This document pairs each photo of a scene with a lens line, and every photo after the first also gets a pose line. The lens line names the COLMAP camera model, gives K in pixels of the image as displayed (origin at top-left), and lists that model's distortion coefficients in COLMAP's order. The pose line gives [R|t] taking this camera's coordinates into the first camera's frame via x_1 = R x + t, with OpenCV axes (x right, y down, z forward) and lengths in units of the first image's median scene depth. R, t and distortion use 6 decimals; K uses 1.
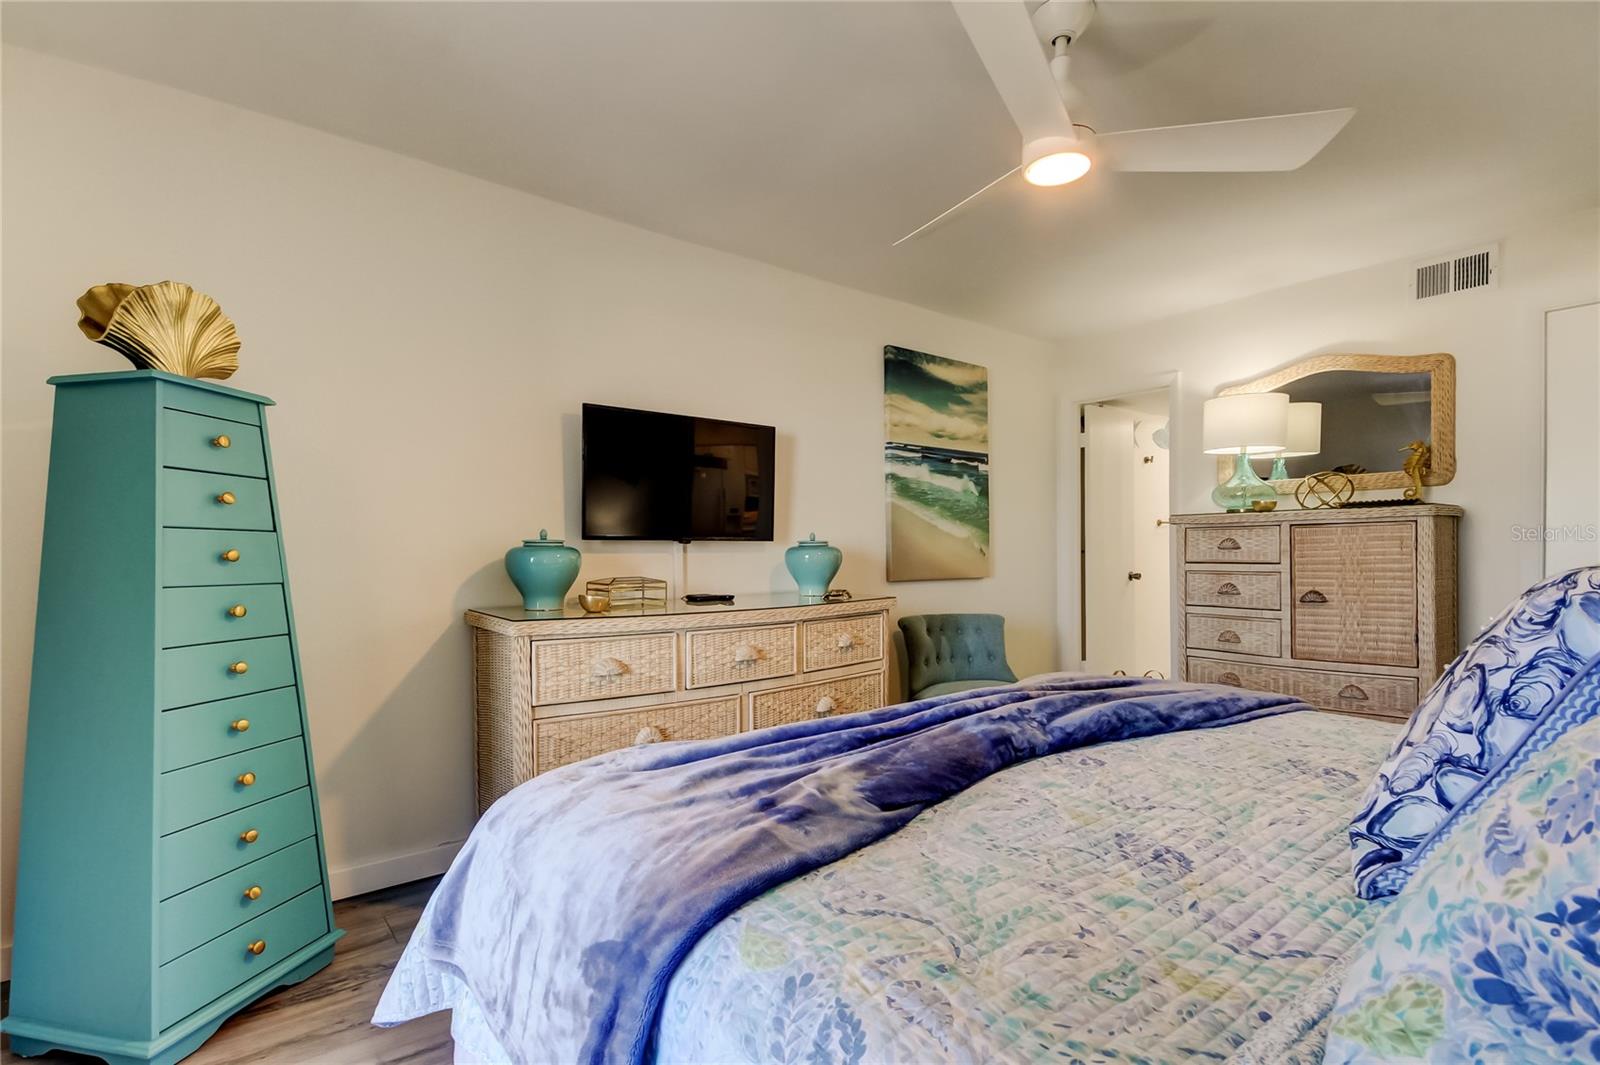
lens RADIAL K [[737.6, 0, 816.5], [0, 737.6, 556.3], [0, 0, 1]] dist [0.013927, -0.000203]
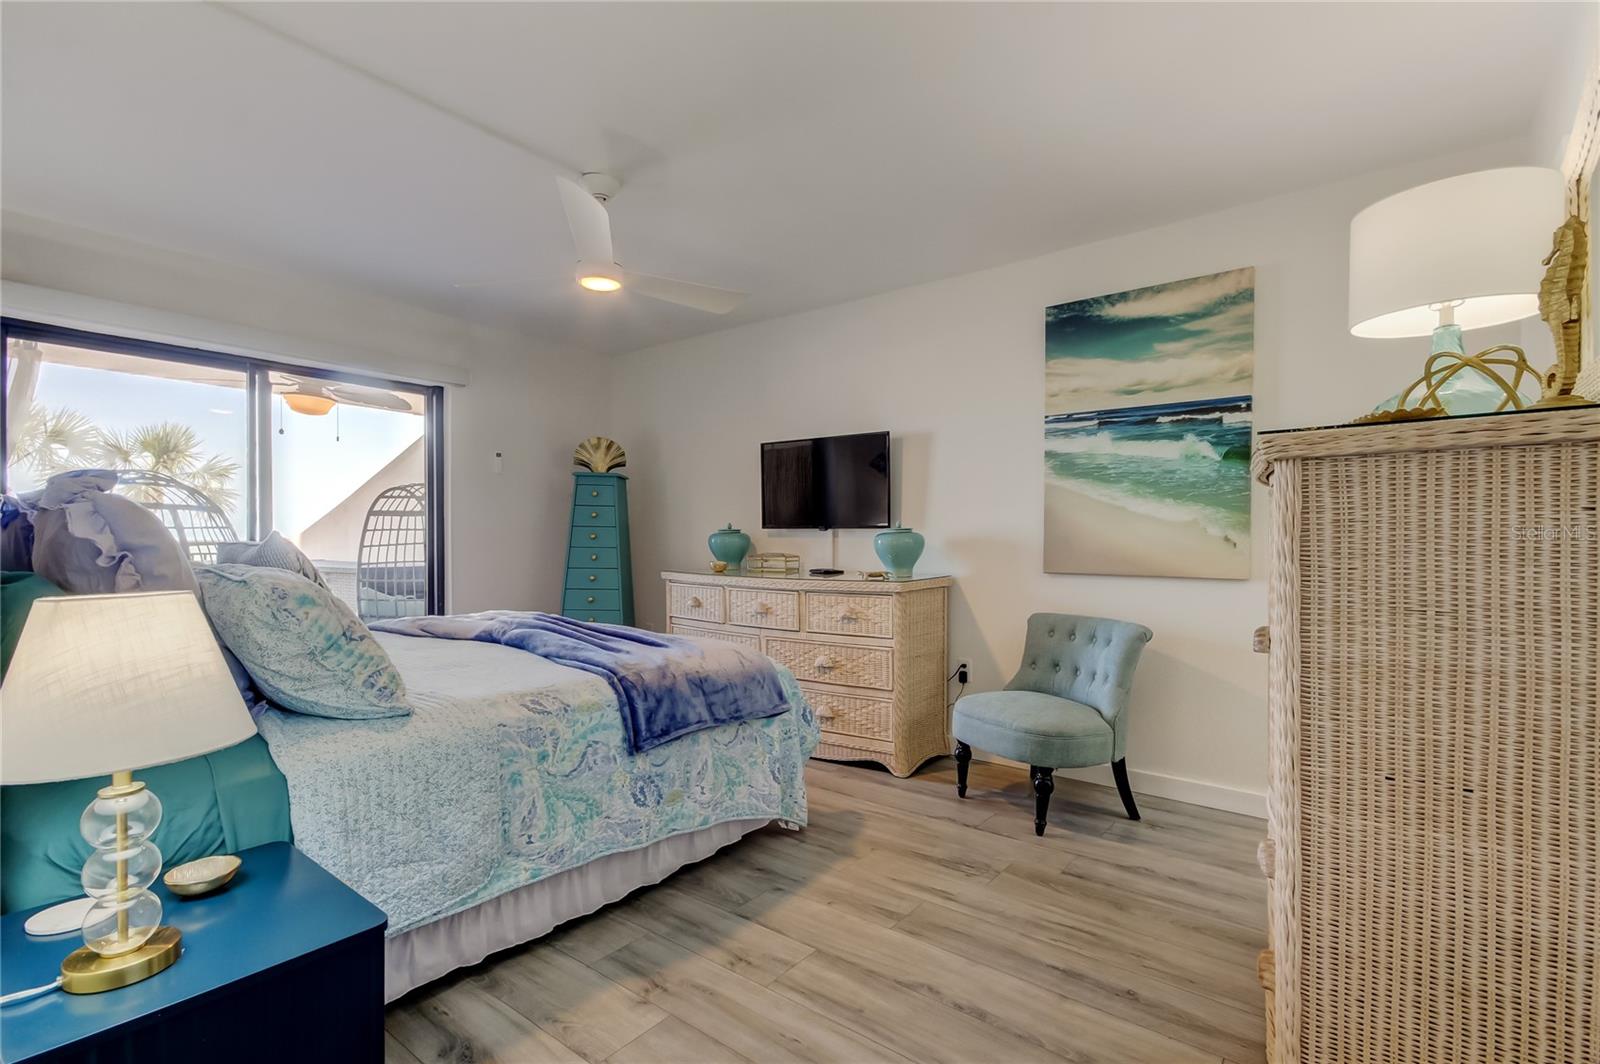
lens RADIAL K [[737.6, 0, 816.5], [0, 737.6, 555.8], [0, 0, 1]] dist [0.013927, -0.000203]
pose [[0.240769, 0.029573, -0.970132, 0.886248], [-0.014218, 0.999536, 0.026941, -0.006301], [0.970478, 0.007307, 0.241078, 0.509378]]
